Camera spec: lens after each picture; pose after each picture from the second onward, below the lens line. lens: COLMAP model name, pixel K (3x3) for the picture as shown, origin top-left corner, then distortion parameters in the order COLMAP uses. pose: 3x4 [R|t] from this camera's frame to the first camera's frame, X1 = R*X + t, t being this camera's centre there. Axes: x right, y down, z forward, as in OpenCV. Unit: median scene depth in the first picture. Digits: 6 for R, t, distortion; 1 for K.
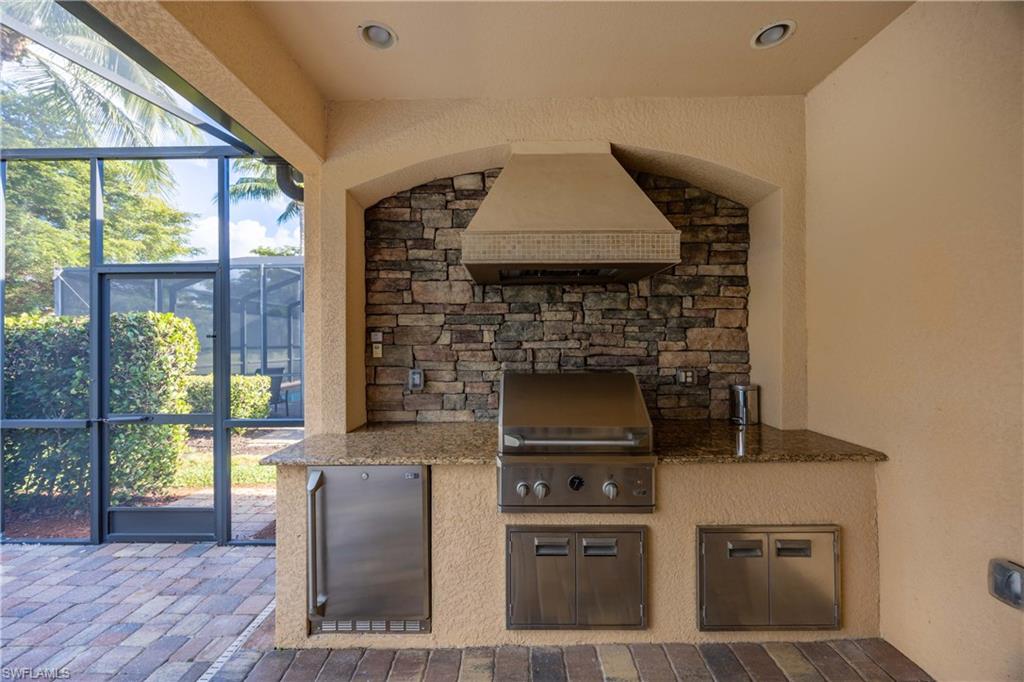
lens RADIAL K [[390.2, 0, 504.9], [0, 390.2, 344.4], [0, 0, 1]] dist [-0.003144, -0.000032]
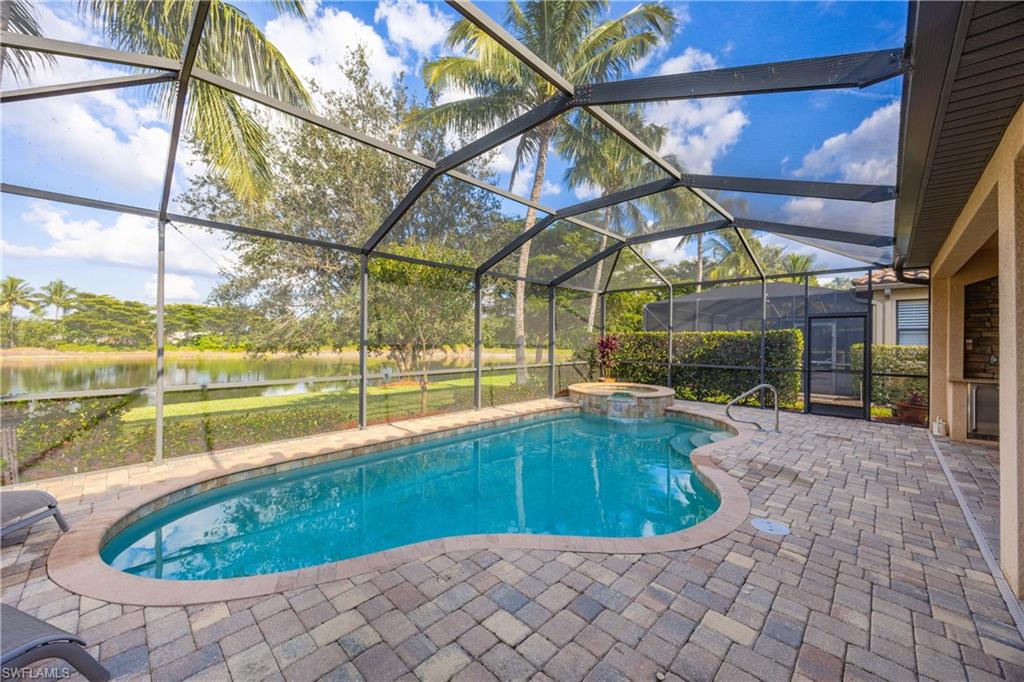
lens RADIAL K [[390.2, 0, 502.8], [0, 390.2, 340.4], [0, 0, 1]] dist [-0.003144, -0.000032]
pose [[0.731806, 0.013475, -0.681380, -0.797794], [-0.012983, 0.999899, 0.005829, -0.001253], [0.681389, 0.004581, 0.731907, -2.707919]]
